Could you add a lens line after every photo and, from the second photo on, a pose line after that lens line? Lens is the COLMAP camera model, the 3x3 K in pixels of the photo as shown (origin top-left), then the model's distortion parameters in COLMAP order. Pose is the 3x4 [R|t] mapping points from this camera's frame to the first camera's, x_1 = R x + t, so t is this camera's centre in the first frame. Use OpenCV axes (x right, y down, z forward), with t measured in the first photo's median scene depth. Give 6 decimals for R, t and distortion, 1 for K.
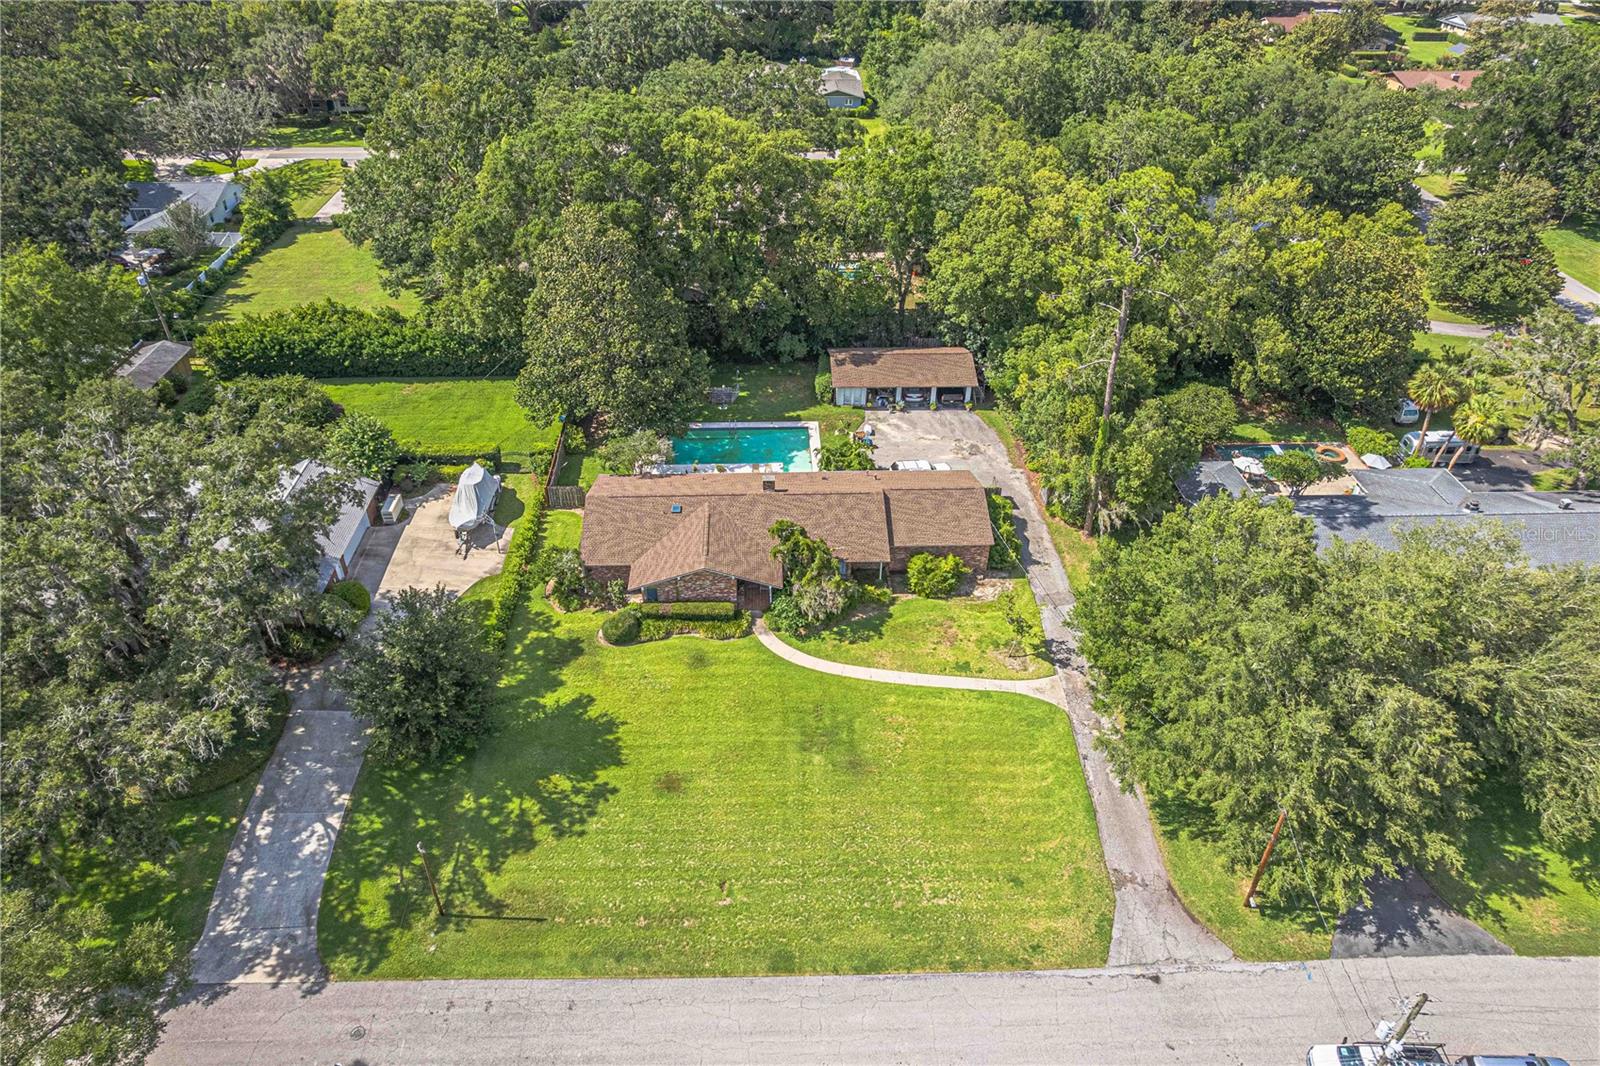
lens RADIAL K [[1030.2, 0, 793.9], [0, 1030.2, 539.9], [0, 0, 1]] dist [-0.077091, 0.070258]
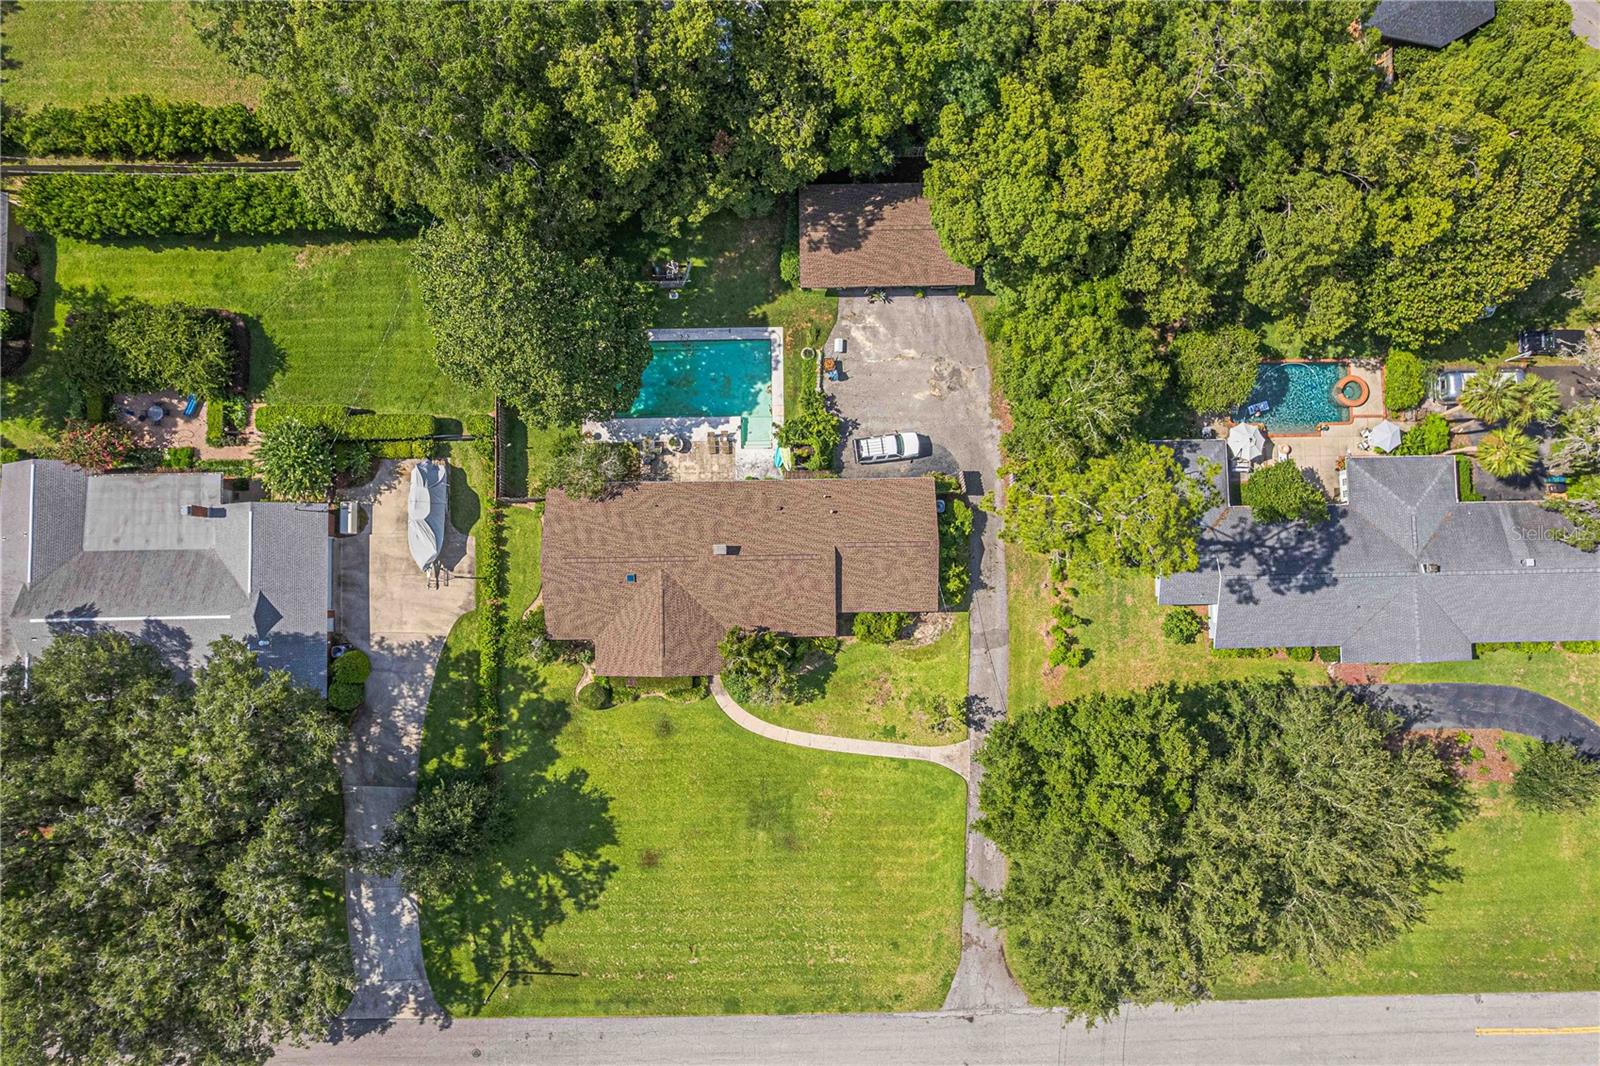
lens RADIAL K [[1030.2, 0, 793.9], [0, 1030.2, 539.9], [0, 0, 1]] dist [-0.077091, 0.070258]
pose [[0.999628, 0.021094, -0.017293, 0.070779], [-0.000021, 0.634583, 0.772855, -0.919371], [0.027276, -0.772567, 0.634347, 0.421071]]
